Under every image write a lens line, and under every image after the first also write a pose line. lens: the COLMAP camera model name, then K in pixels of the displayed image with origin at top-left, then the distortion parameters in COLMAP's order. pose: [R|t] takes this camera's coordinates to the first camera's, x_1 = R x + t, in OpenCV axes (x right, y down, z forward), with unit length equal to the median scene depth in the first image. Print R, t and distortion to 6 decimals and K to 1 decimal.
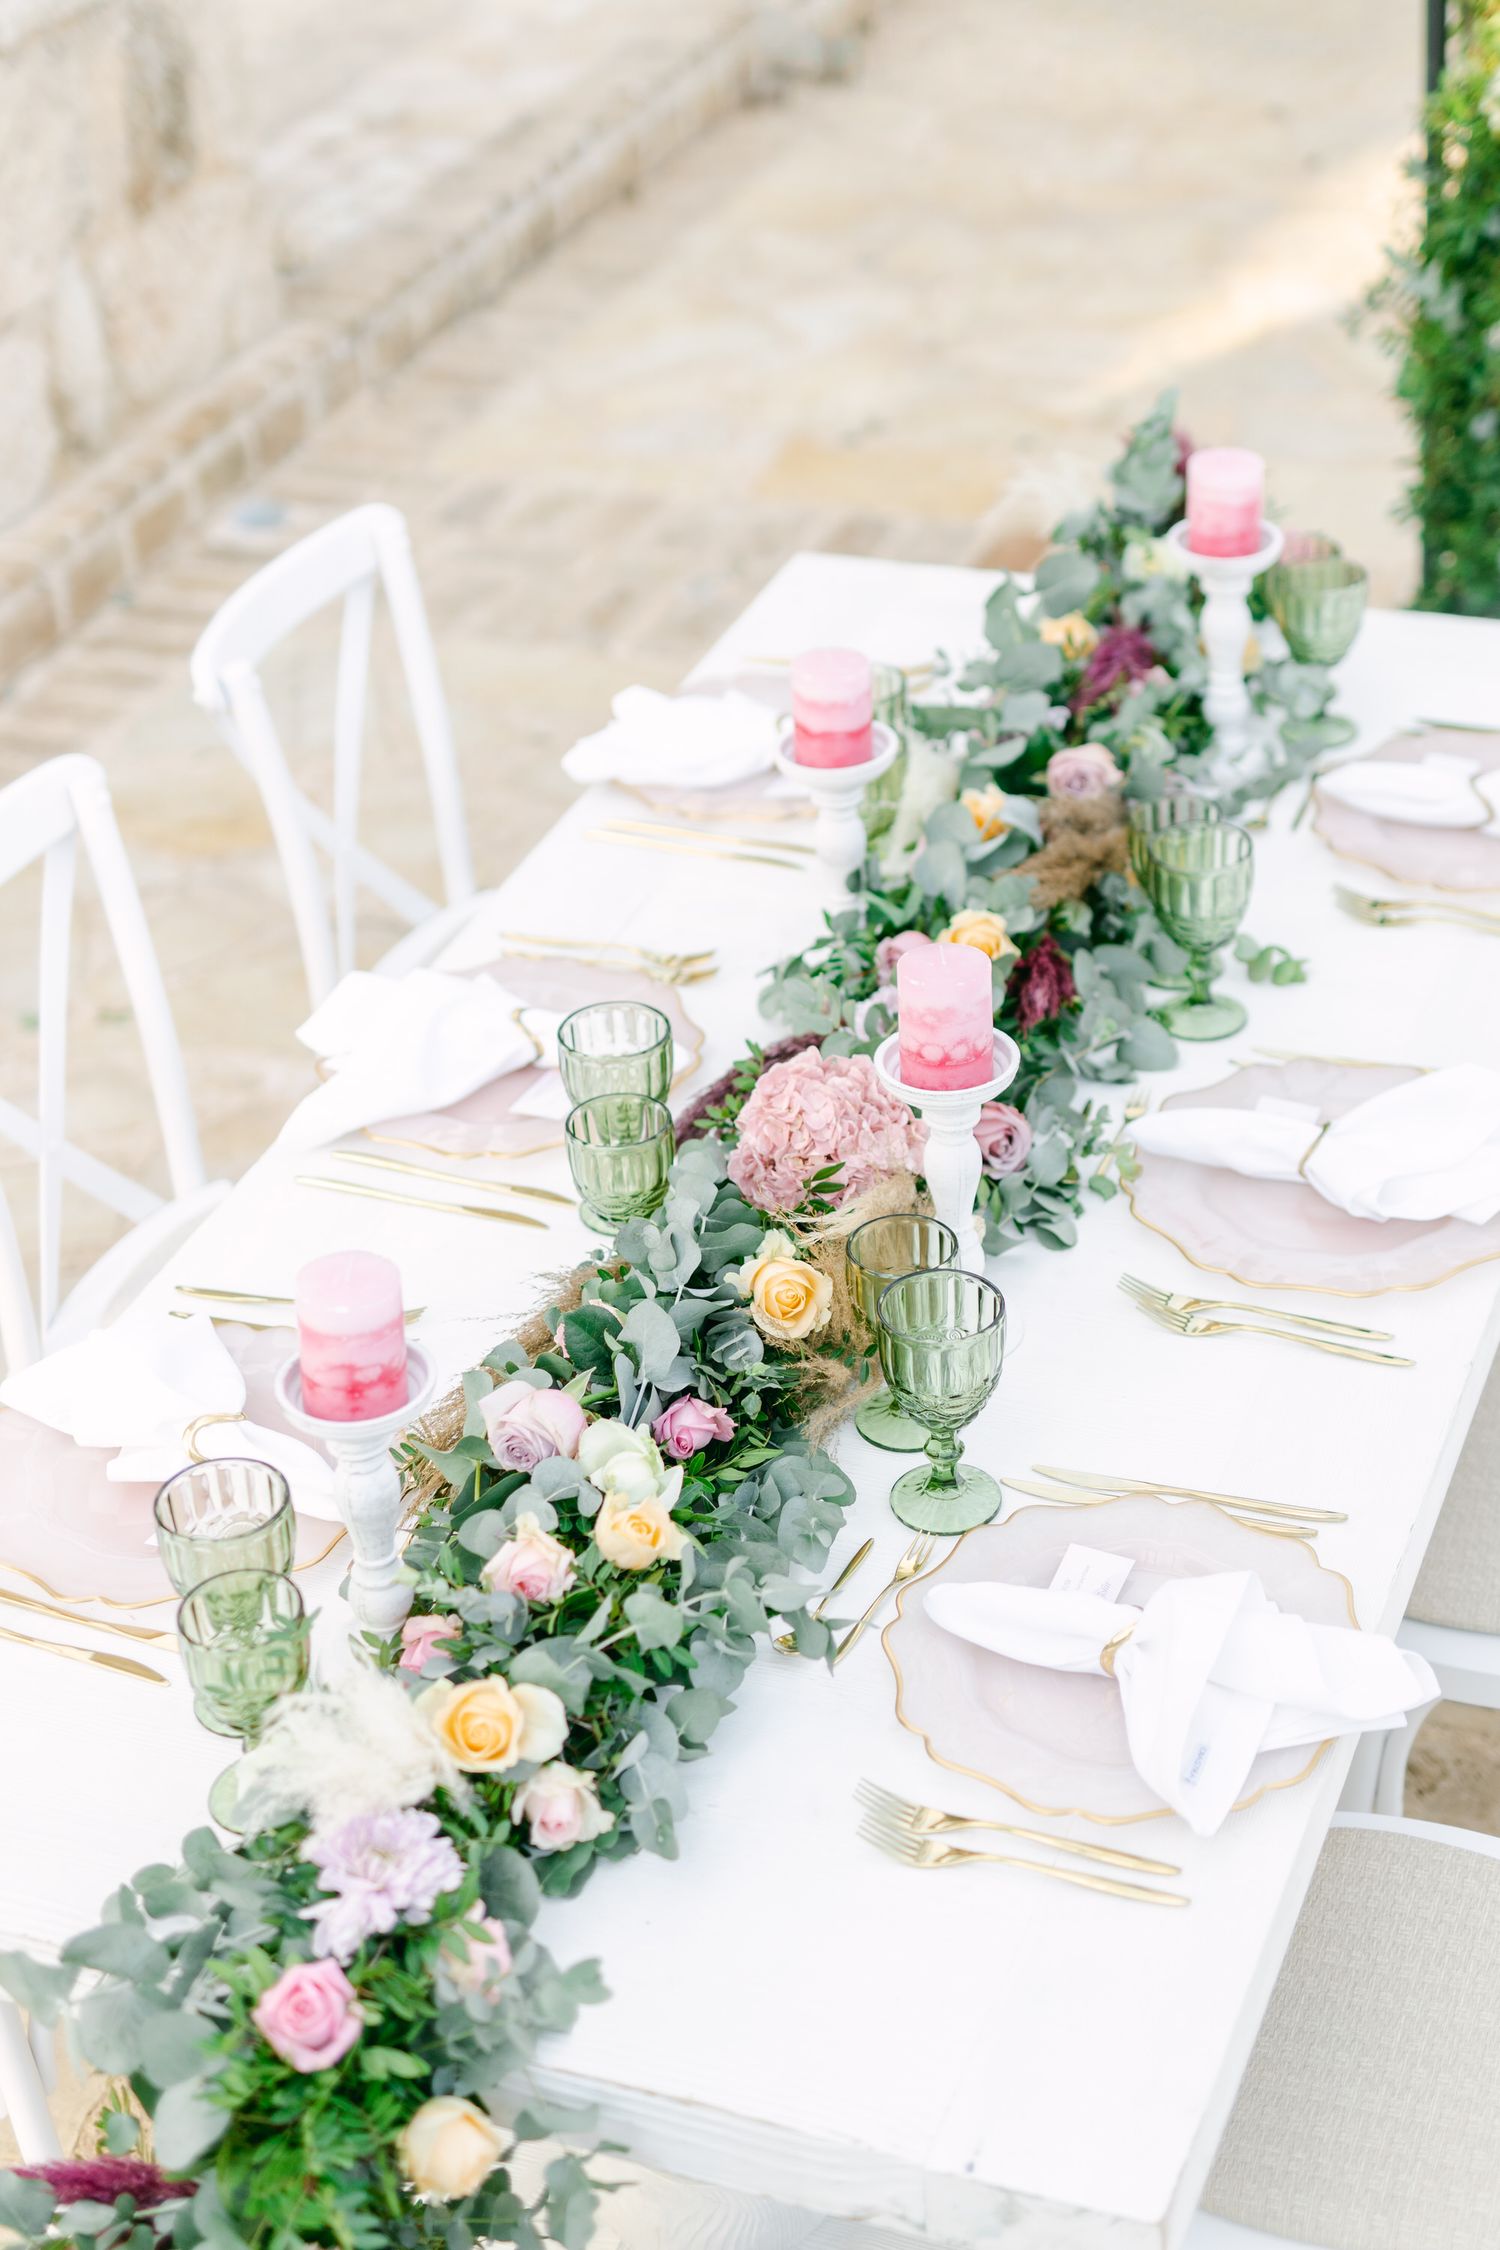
lens RADIAL K [[3597.5, 0, 751.1], [0, 3597.5, 1020.2], [0, 0, 1]] dist [0.009426, -0.044029]
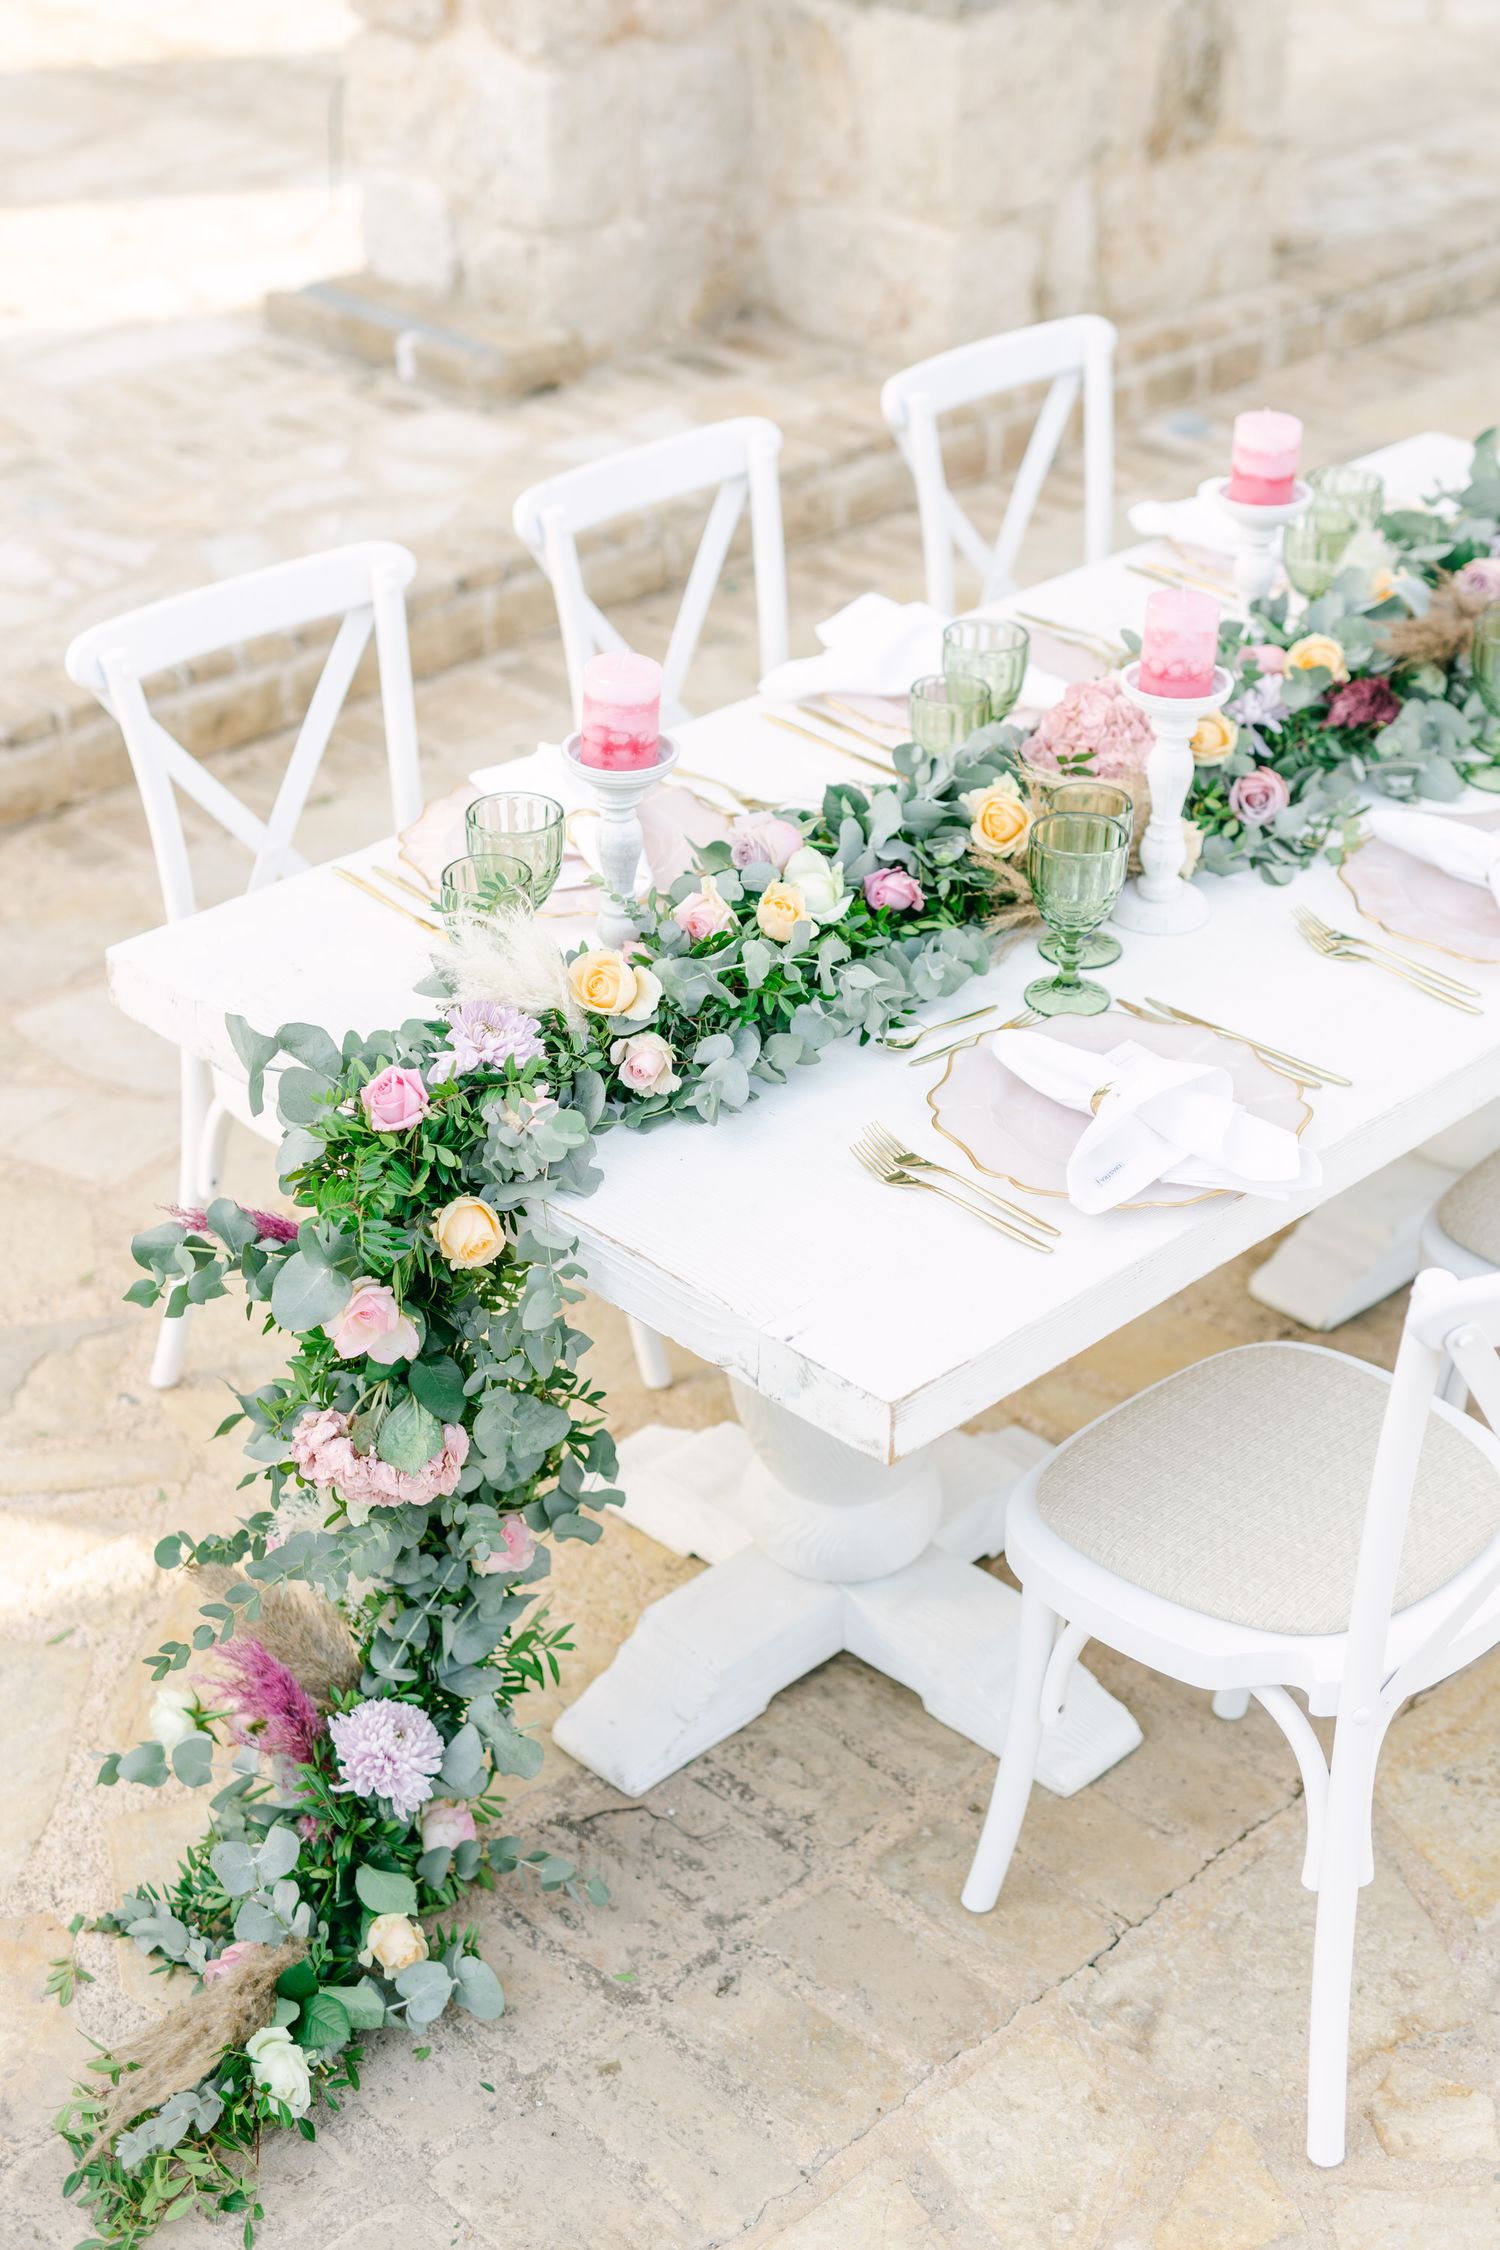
lens RADIAL K [[3225.1, 0, 752.4], [0, 3225.1, 1091.7], [0, 0, 1]] dist [0.000566, -0.037460]
pose [[0.909593, 0.265530, -0.319584, 0.279895], [-0.262293, 0.963477, 0.053985, 0.112036], [0.322246, 0.034720, 0.946019, -0.112460]]
